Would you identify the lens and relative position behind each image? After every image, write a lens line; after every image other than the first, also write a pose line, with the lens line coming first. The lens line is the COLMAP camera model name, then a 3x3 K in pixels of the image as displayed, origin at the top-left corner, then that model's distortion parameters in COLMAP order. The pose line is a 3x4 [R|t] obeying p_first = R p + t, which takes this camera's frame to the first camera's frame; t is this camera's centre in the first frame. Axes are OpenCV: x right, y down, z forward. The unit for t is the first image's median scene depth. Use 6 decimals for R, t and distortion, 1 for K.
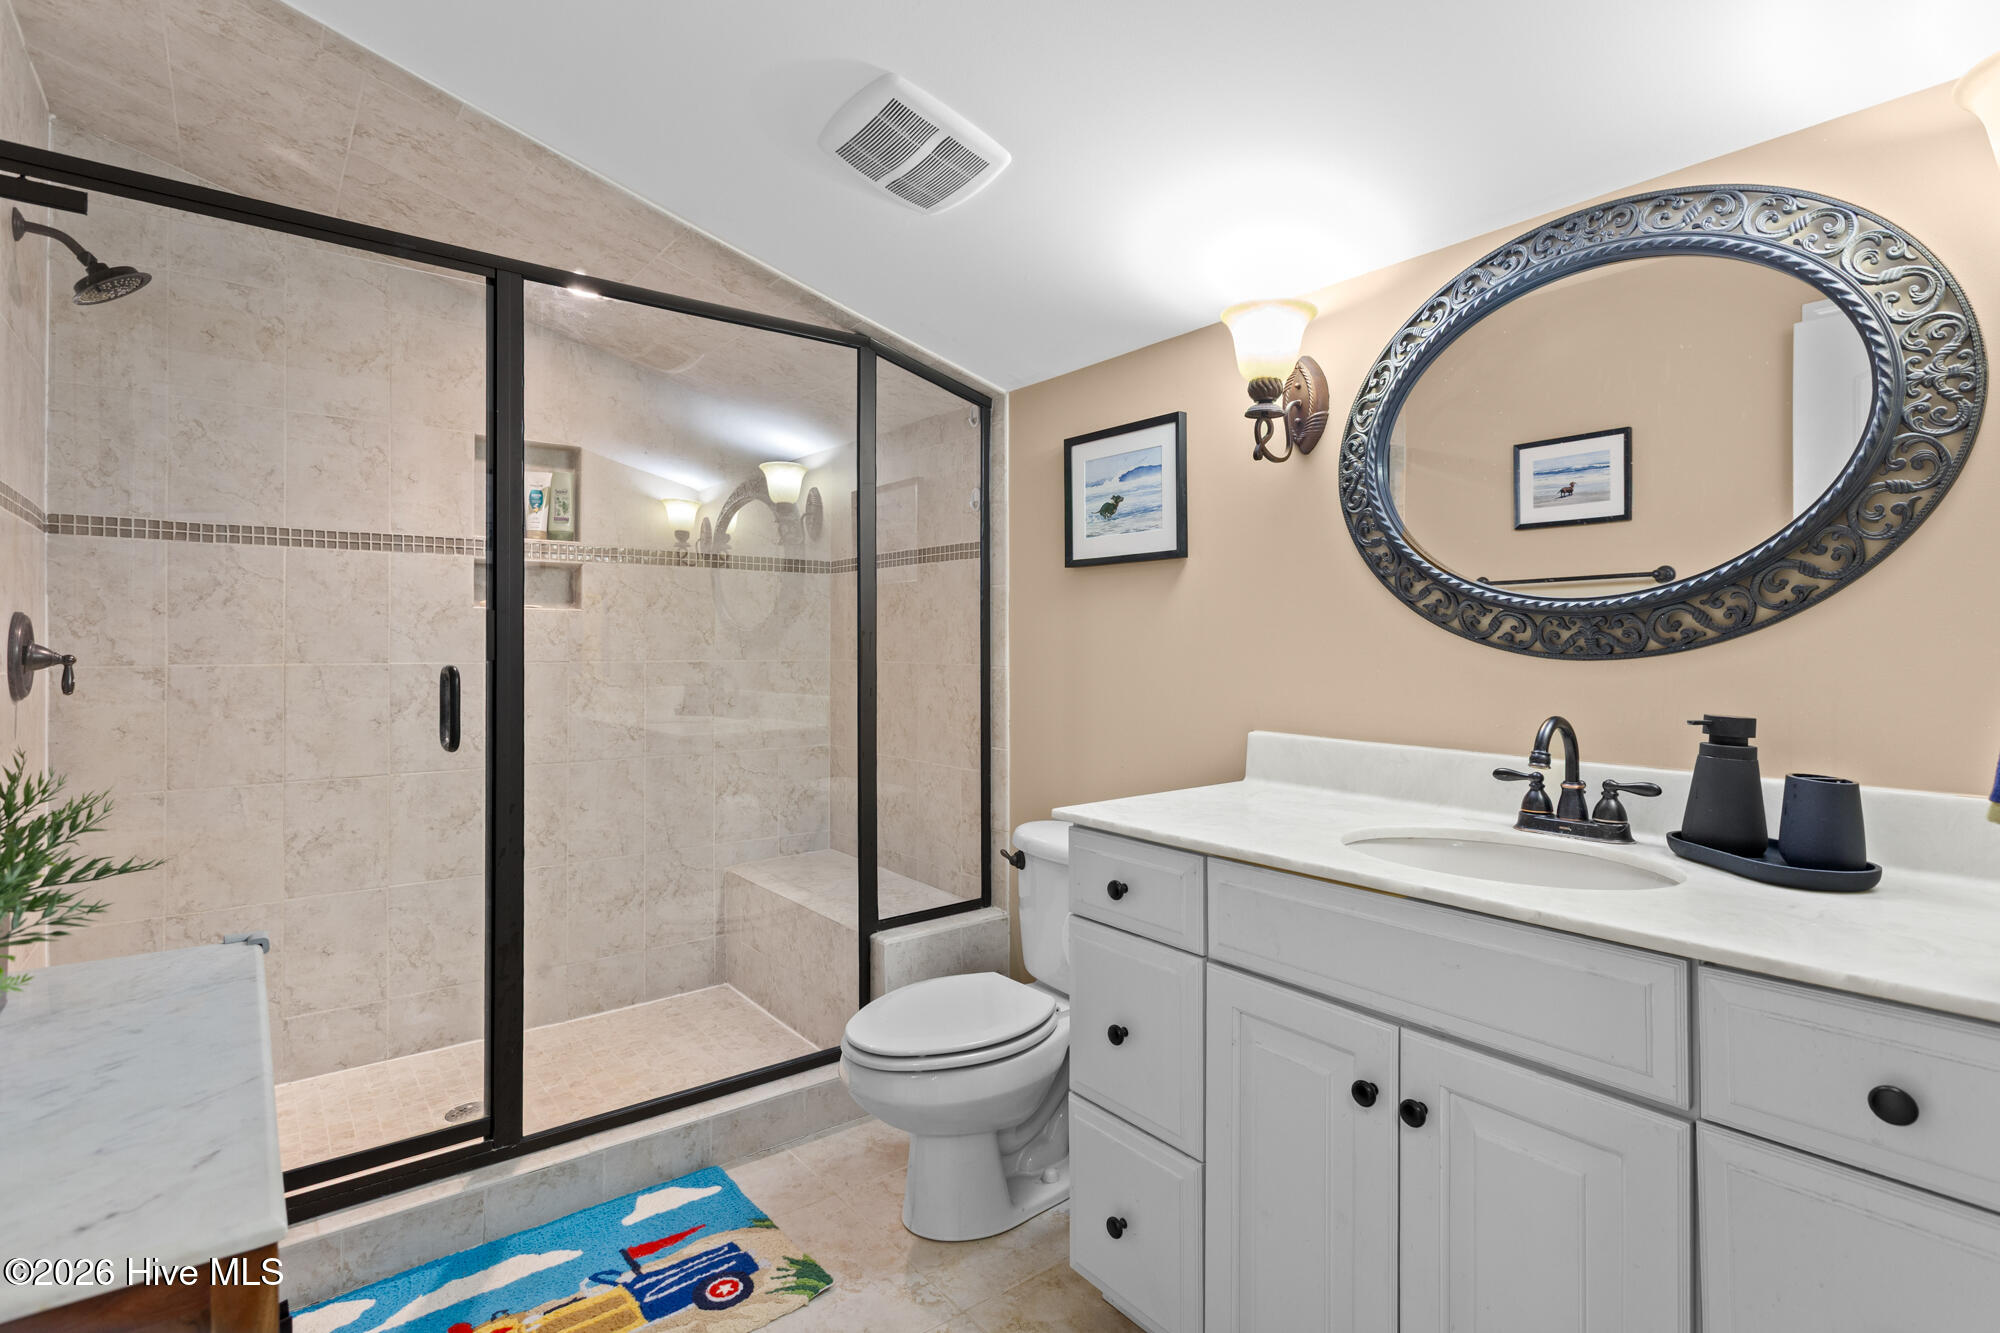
lens RADIAL K [[969.2, 0, 993.6], [0, 969.2, 659.9], [0, 0, 1]] dist [0.006789, 0.001969]
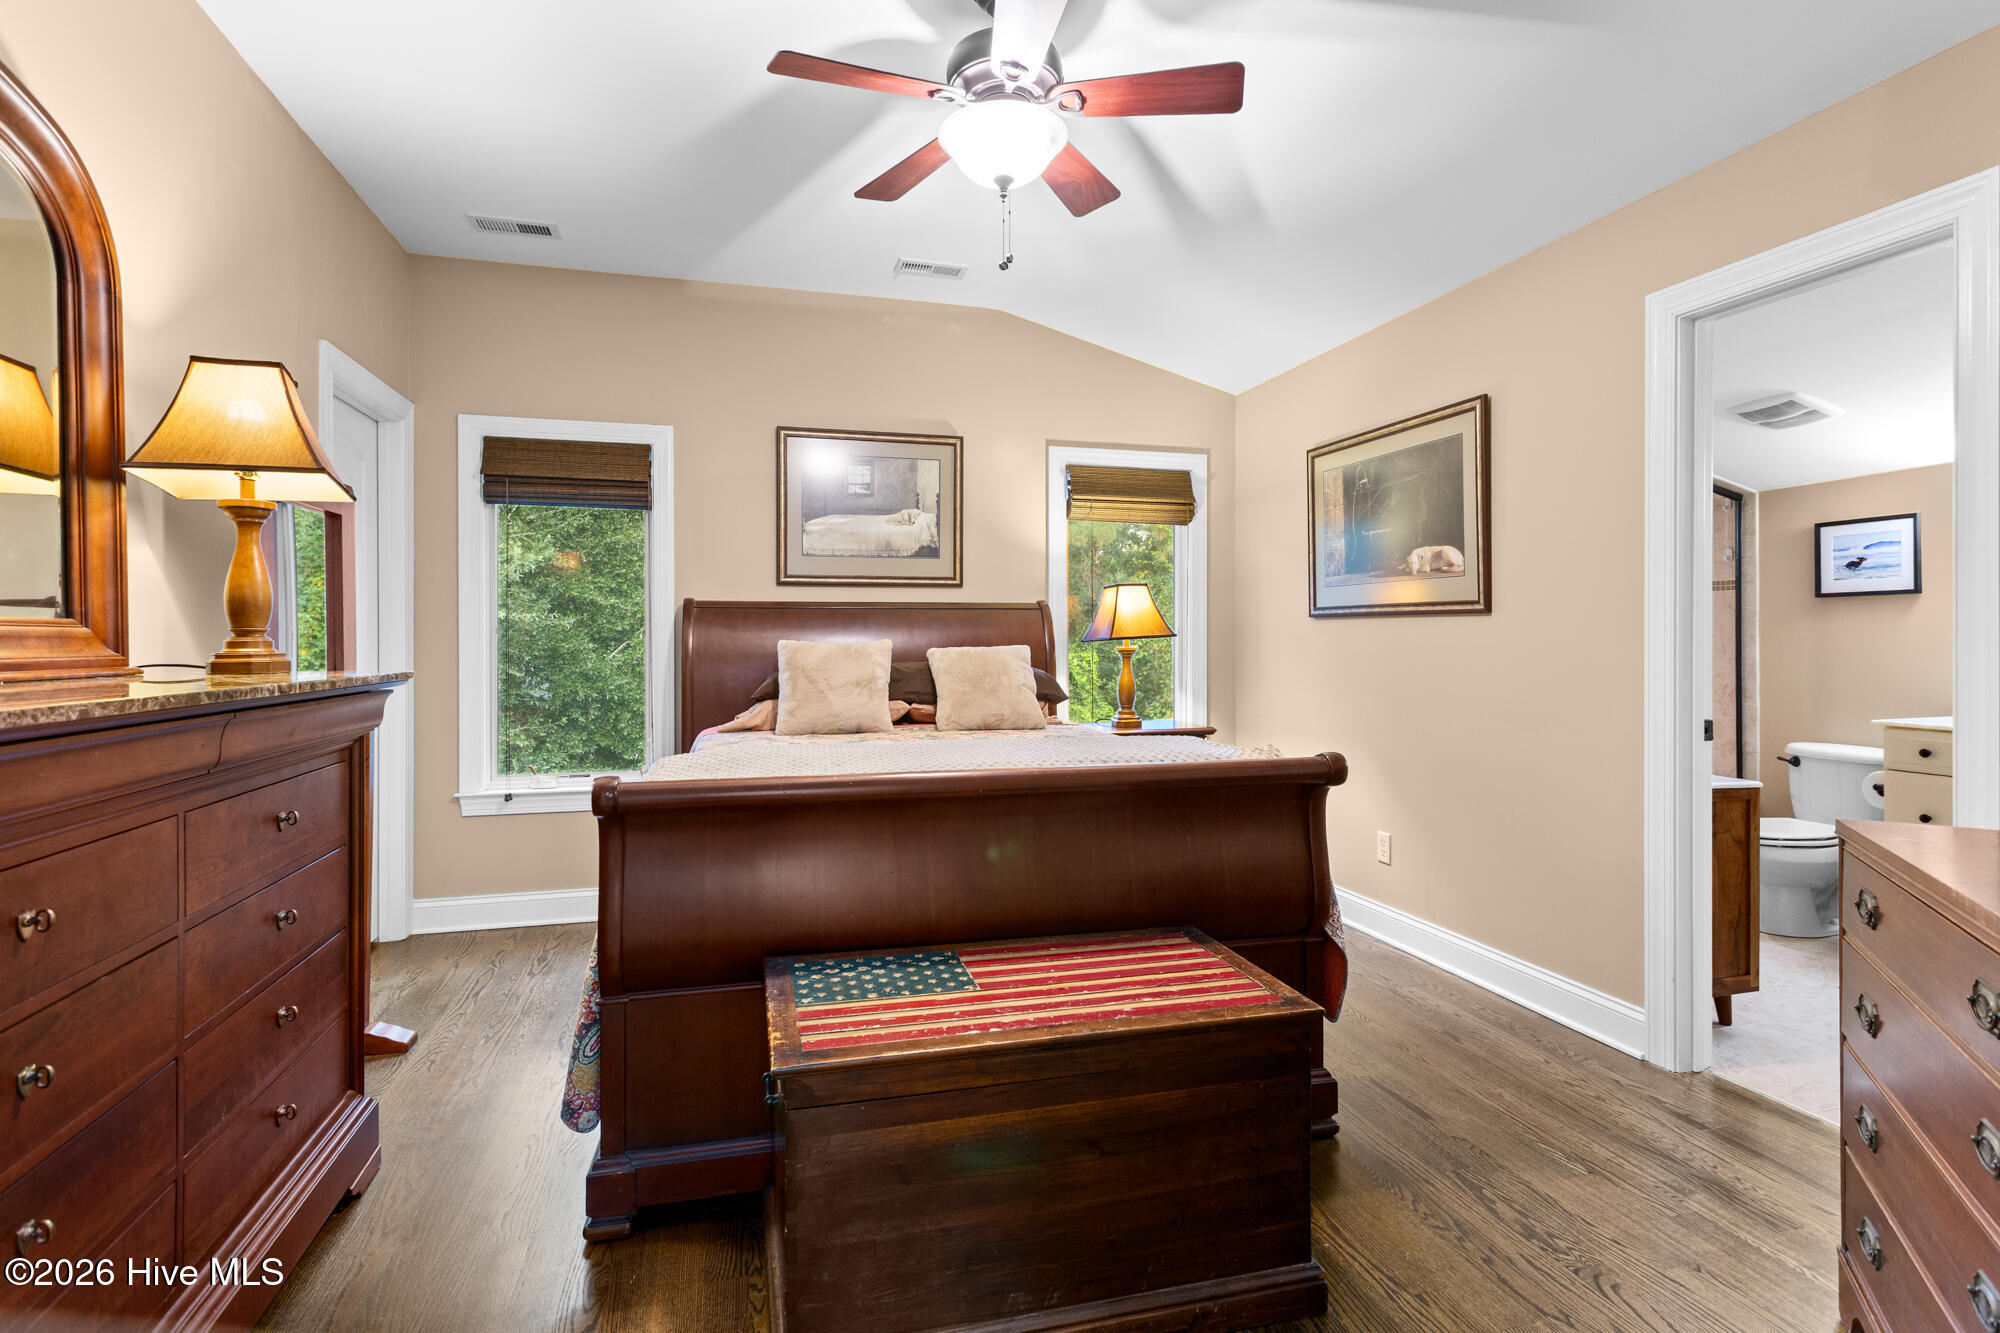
lens RADIAL K [[969.2, 0, 1001.9], [0, 969.2, 648.1], [0, 0, 1]] dist [0.006789, 0.001969]
pose [[0.925284, 0.004404, -0.379249, -0.619700], [-0.007363, 0.999953, -0.006352, 0.016951], [0.379203, 0.008670, 0.925273, -1.179519]]
